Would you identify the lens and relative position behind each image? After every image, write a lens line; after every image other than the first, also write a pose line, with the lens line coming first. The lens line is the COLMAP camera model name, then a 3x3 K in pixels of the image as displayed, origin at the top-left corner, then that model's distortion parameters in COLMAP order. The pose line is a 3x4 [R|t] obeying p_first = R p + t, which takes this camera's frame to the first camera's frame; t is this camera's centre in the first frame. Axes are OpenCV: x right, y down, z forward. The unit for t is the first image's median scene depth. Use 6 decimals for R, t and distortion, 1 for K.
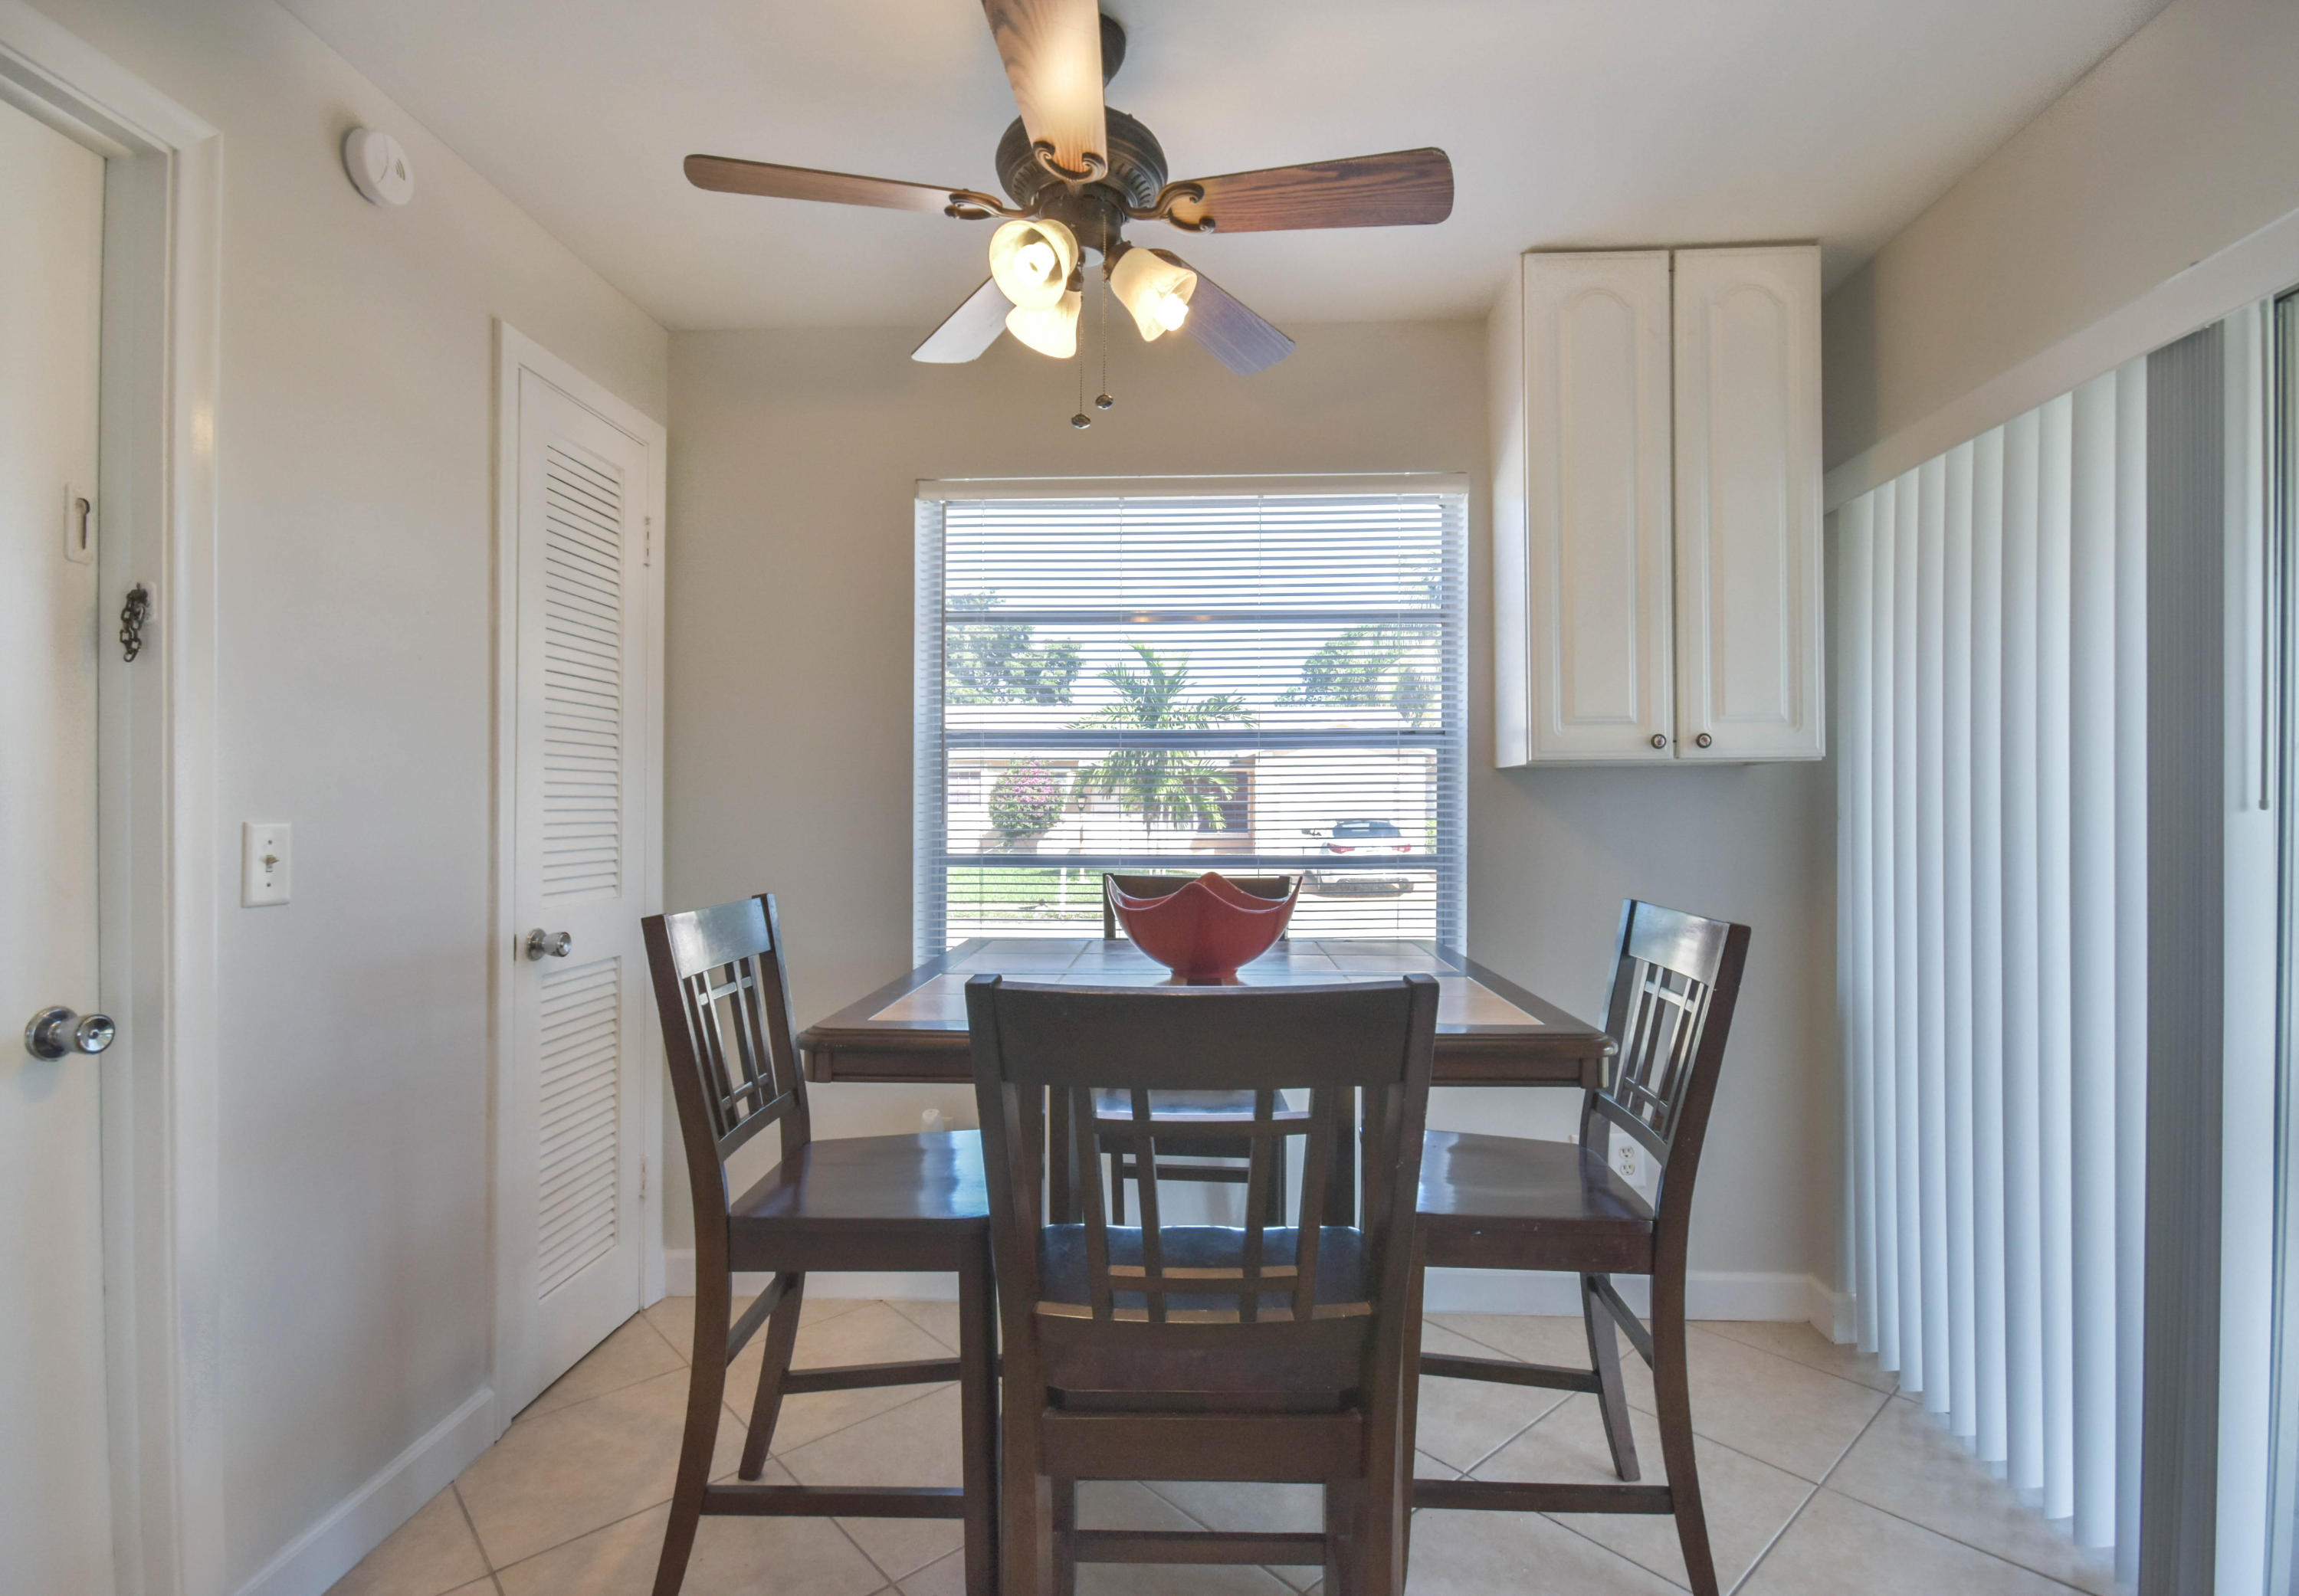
lens RADIAL K [[1085.5, 0, 1190.5], [0, 1085.5, 819.5], [0, 0, 1]] dist [-0.000972, -0.000203]
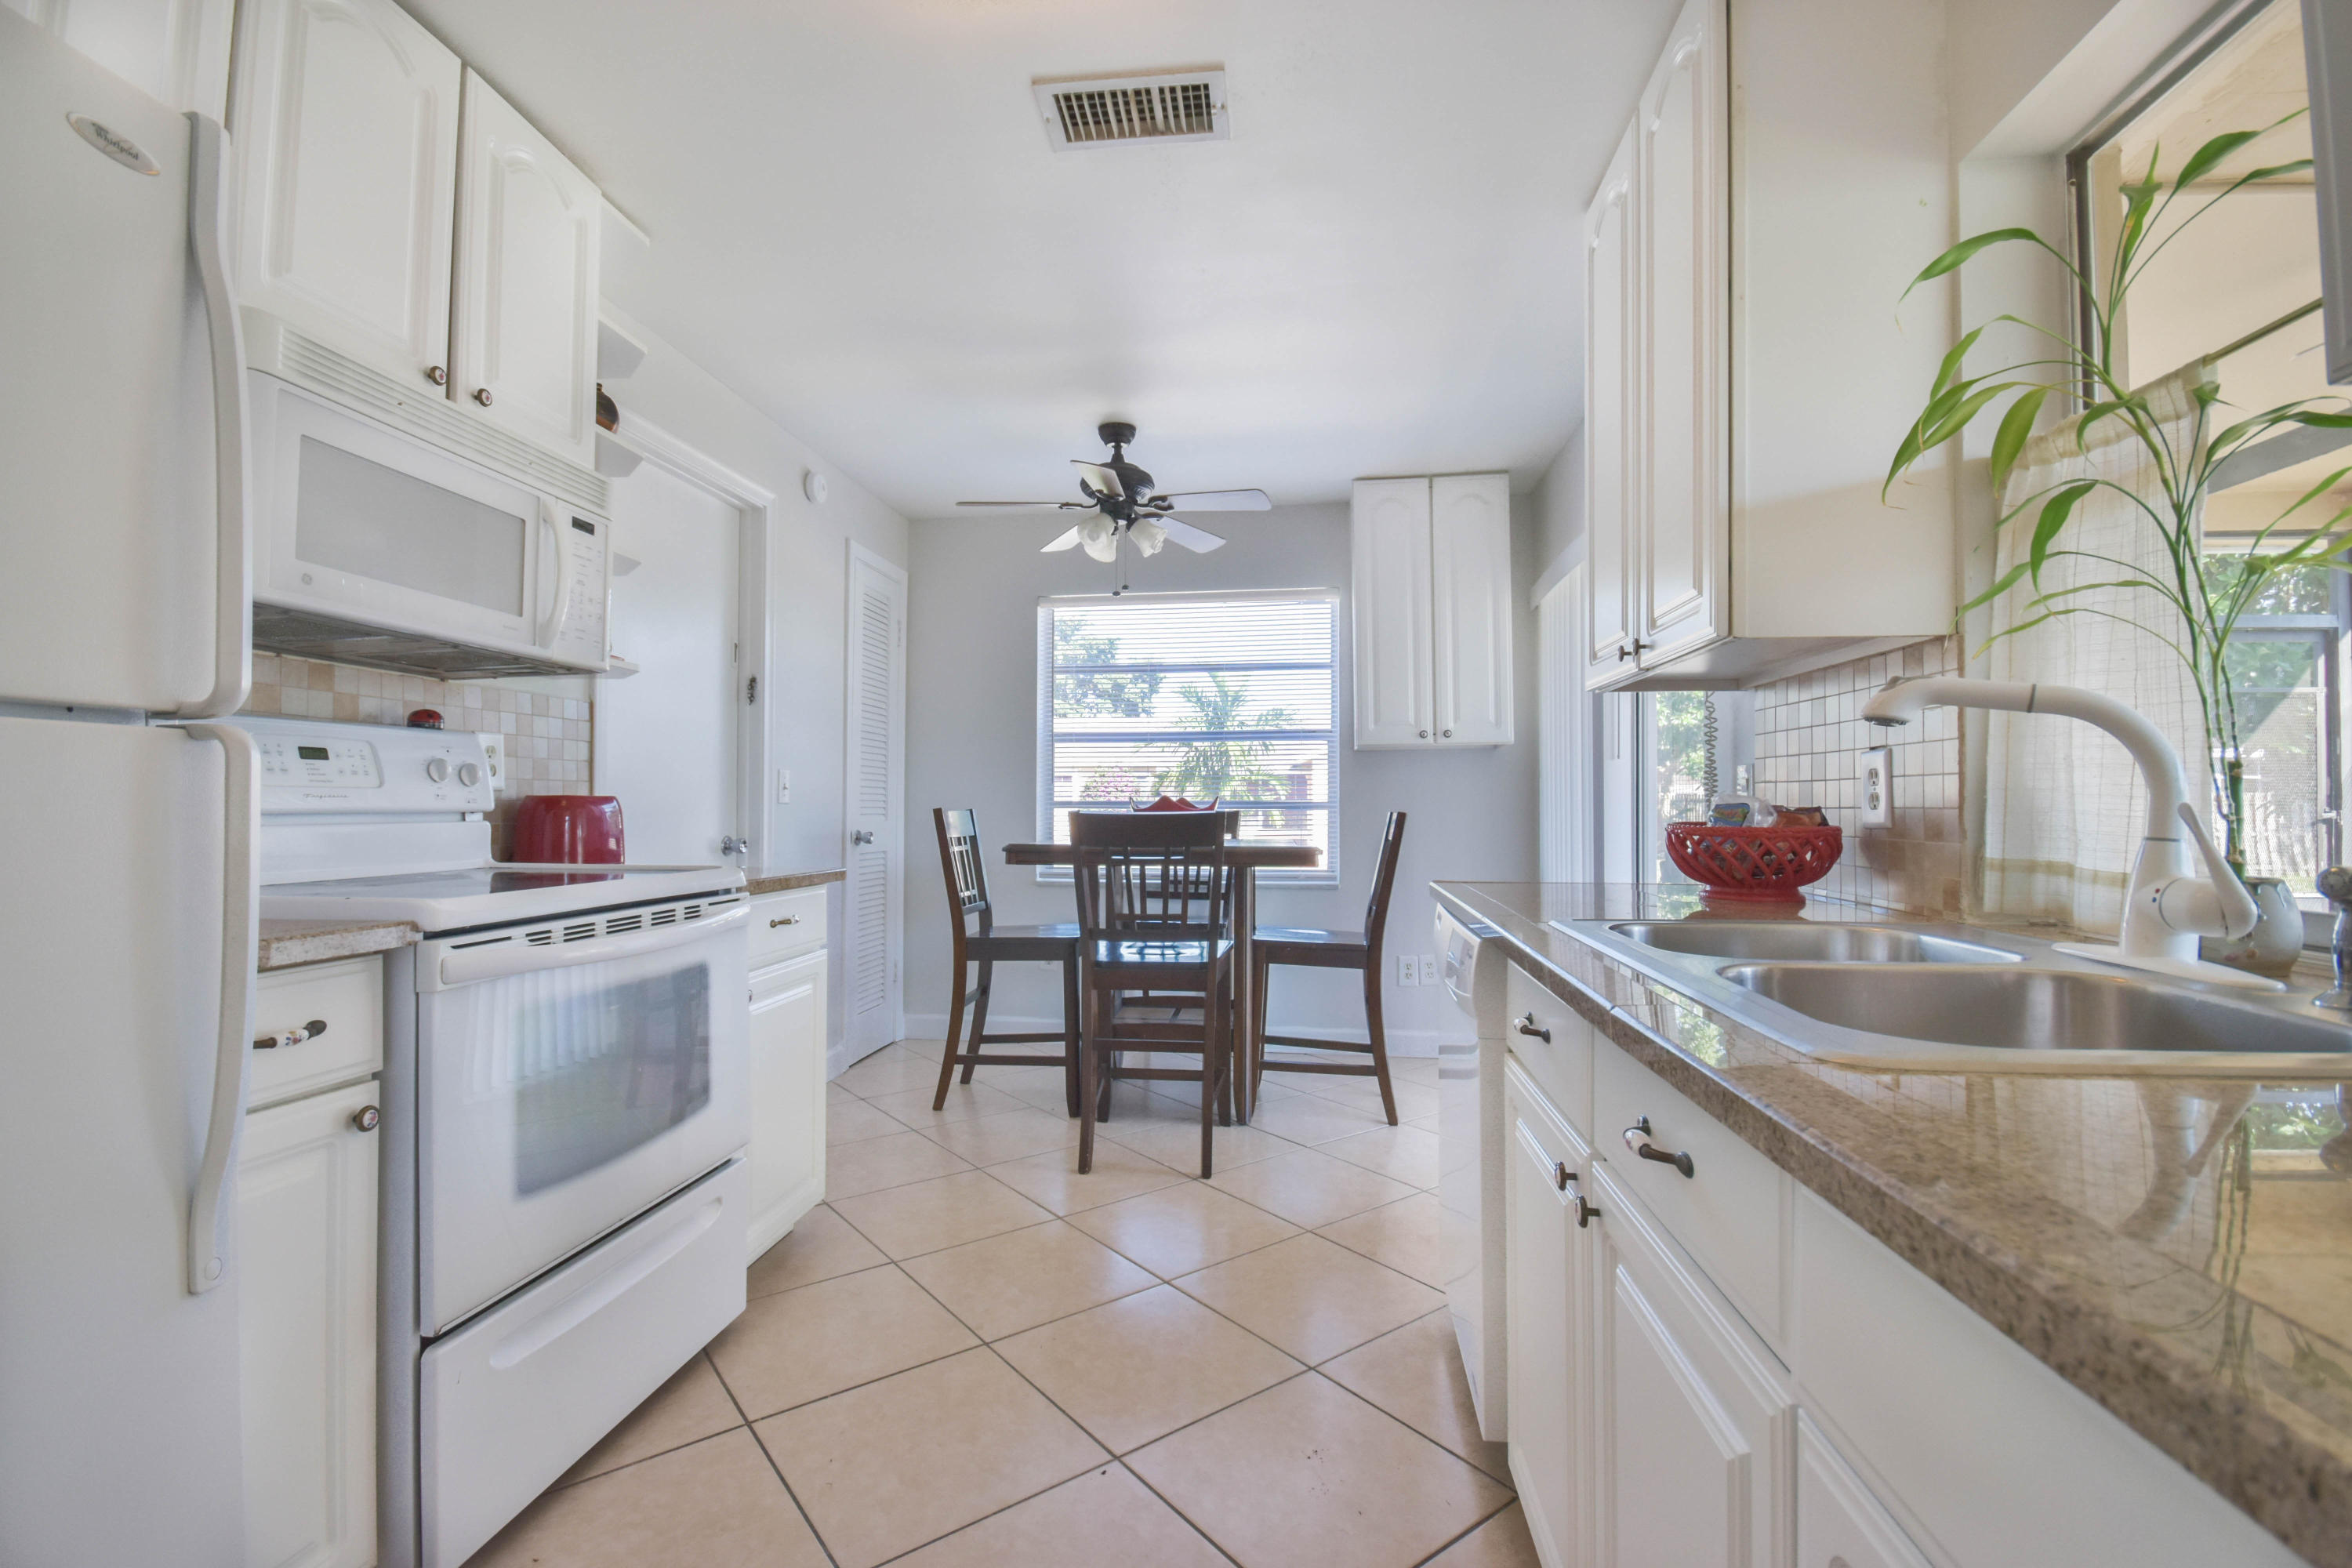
lens RADIAL K [[1030.1, 0, 1167.6], [0, 1030.1, 786.1], [0, 0, 1]] dist [0.017233, -0.016165]
pose [[0.995287, -0.002806, -0.096937, 0.163907], [-0.000832, 0.999297, -0.037473, 0.090388], [0.096974, 0.037377, 0.994585, -0.872966]]
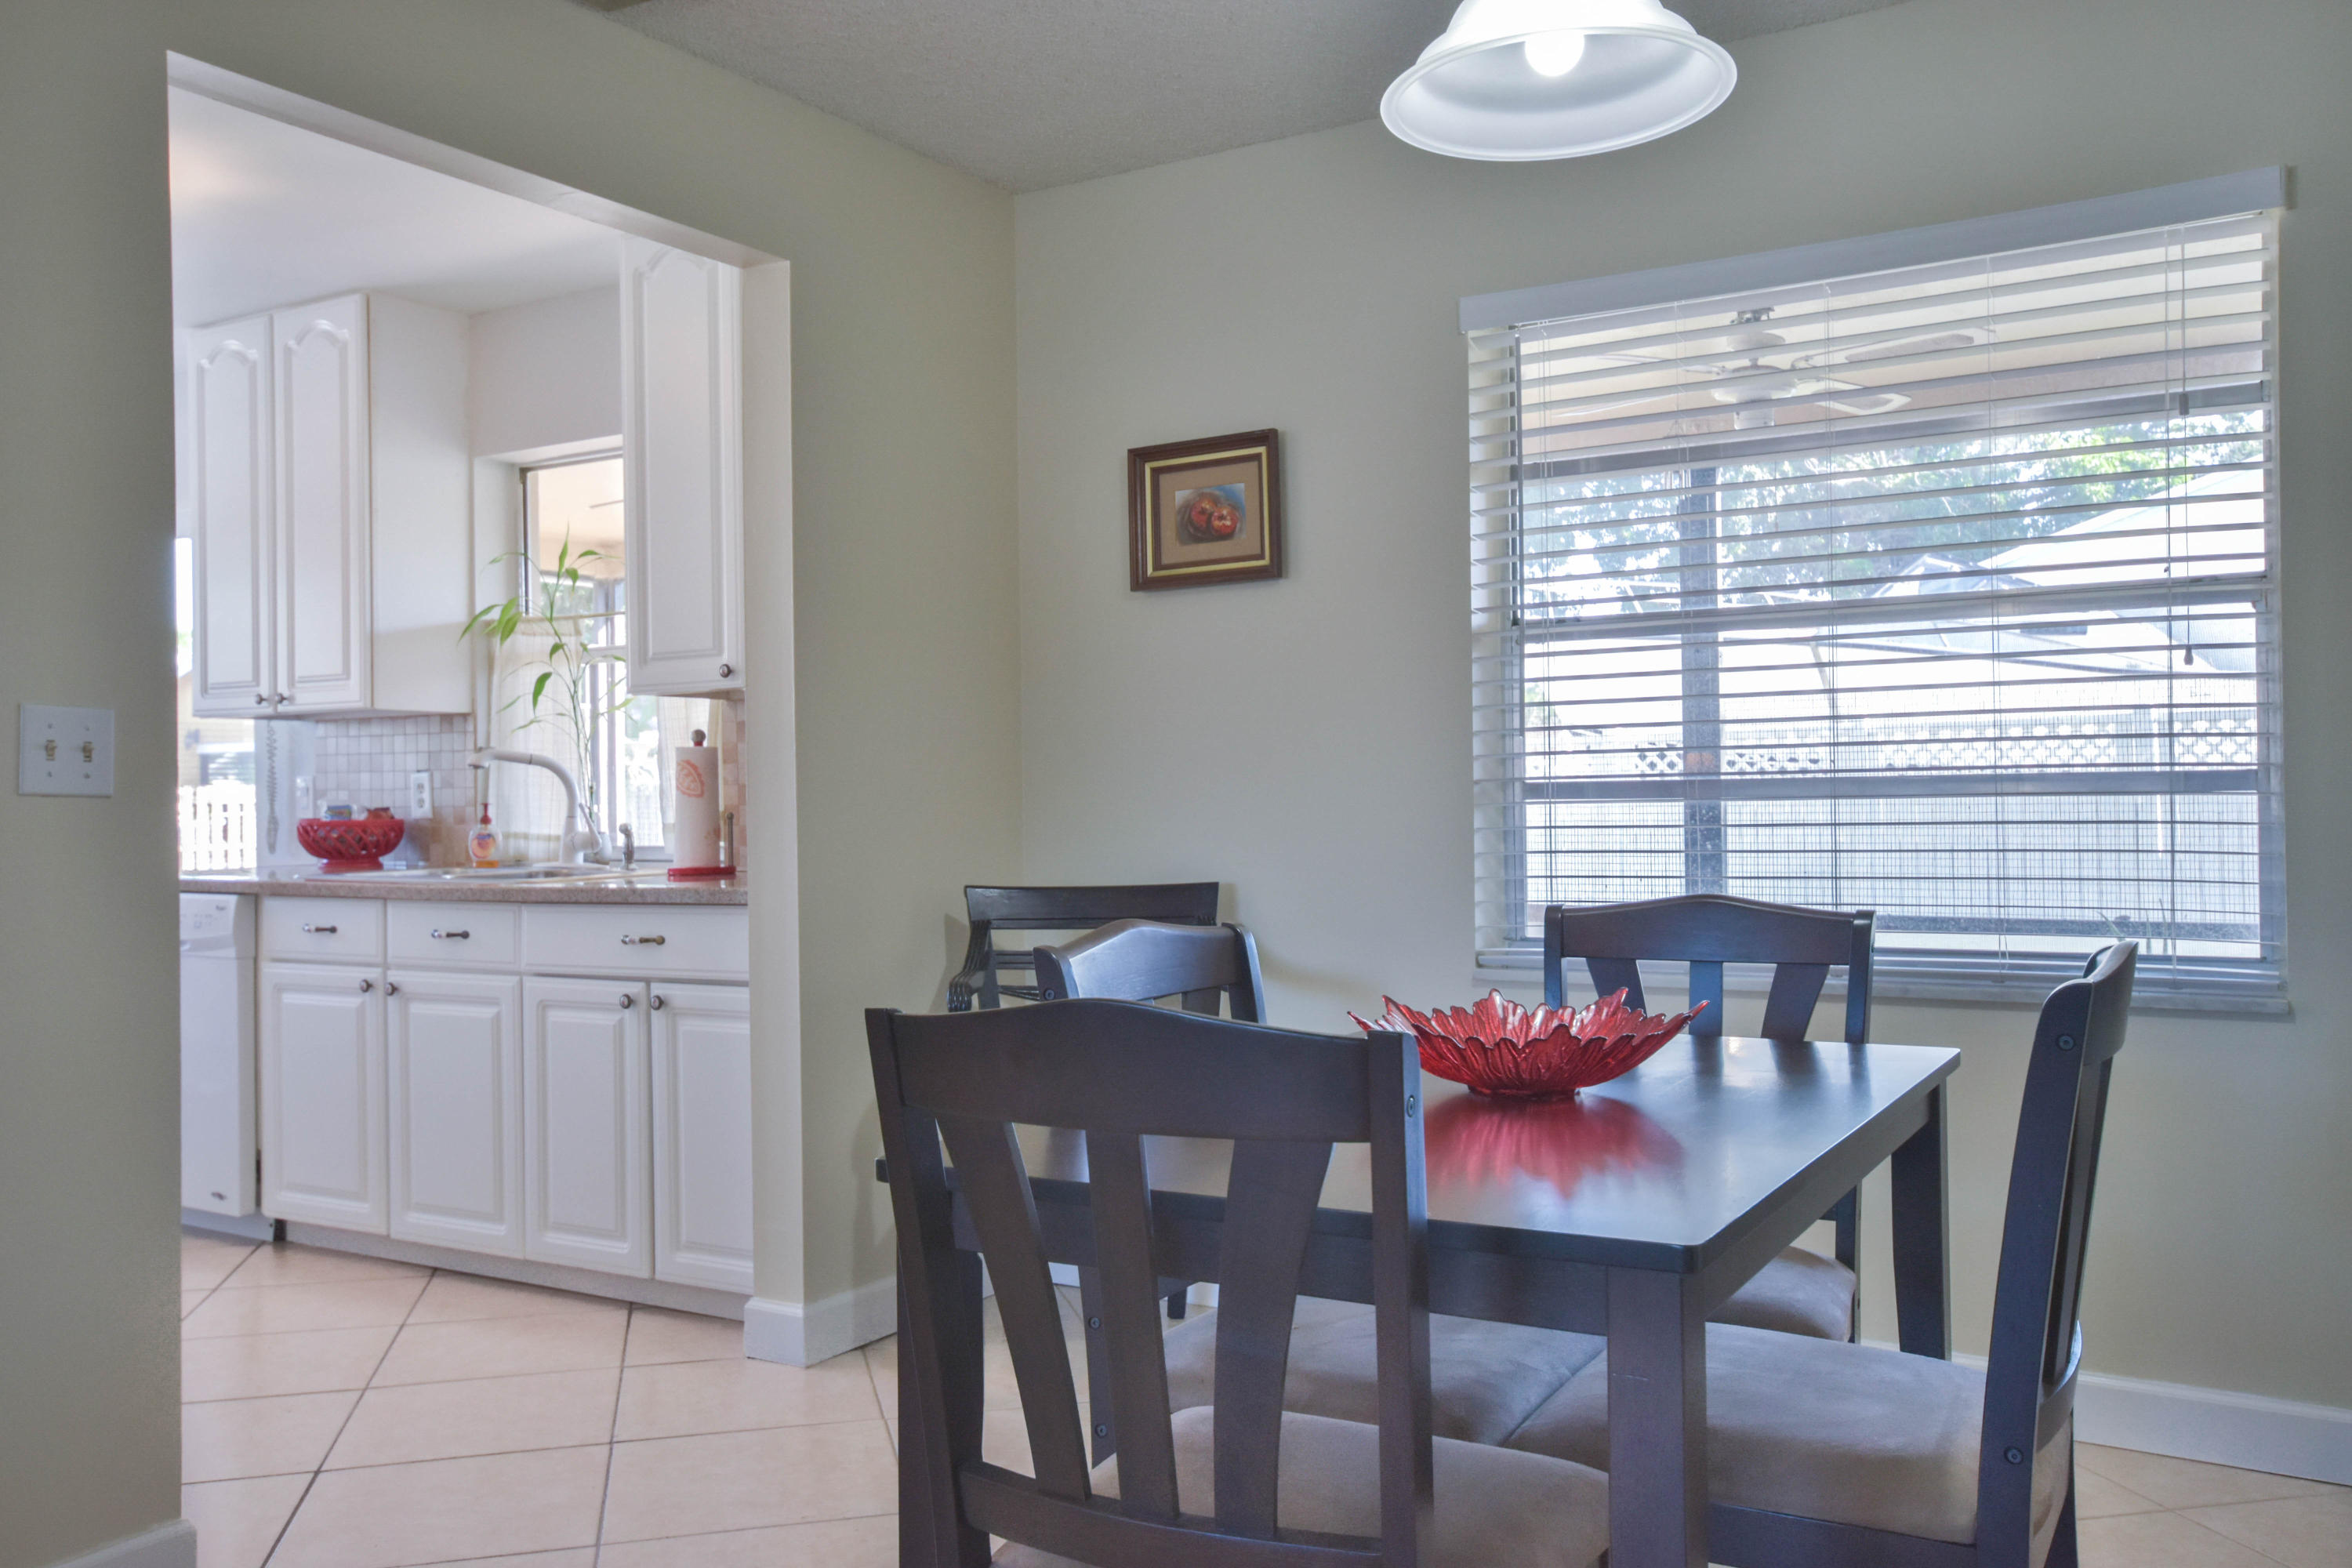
lens RADIAL K [[1925.2, 0, 1176.0], [0, 1925.2, 784.0], [0, 0, 1]] dist [-0.026498, 0.115872]
pose [[0.487584, -0.004230, 0.873066, -1.071762], [0.030213, 0.999471, -0.012031, 0.106509], [-0.872553, 0.032244, 0.487454, -2.096644]]
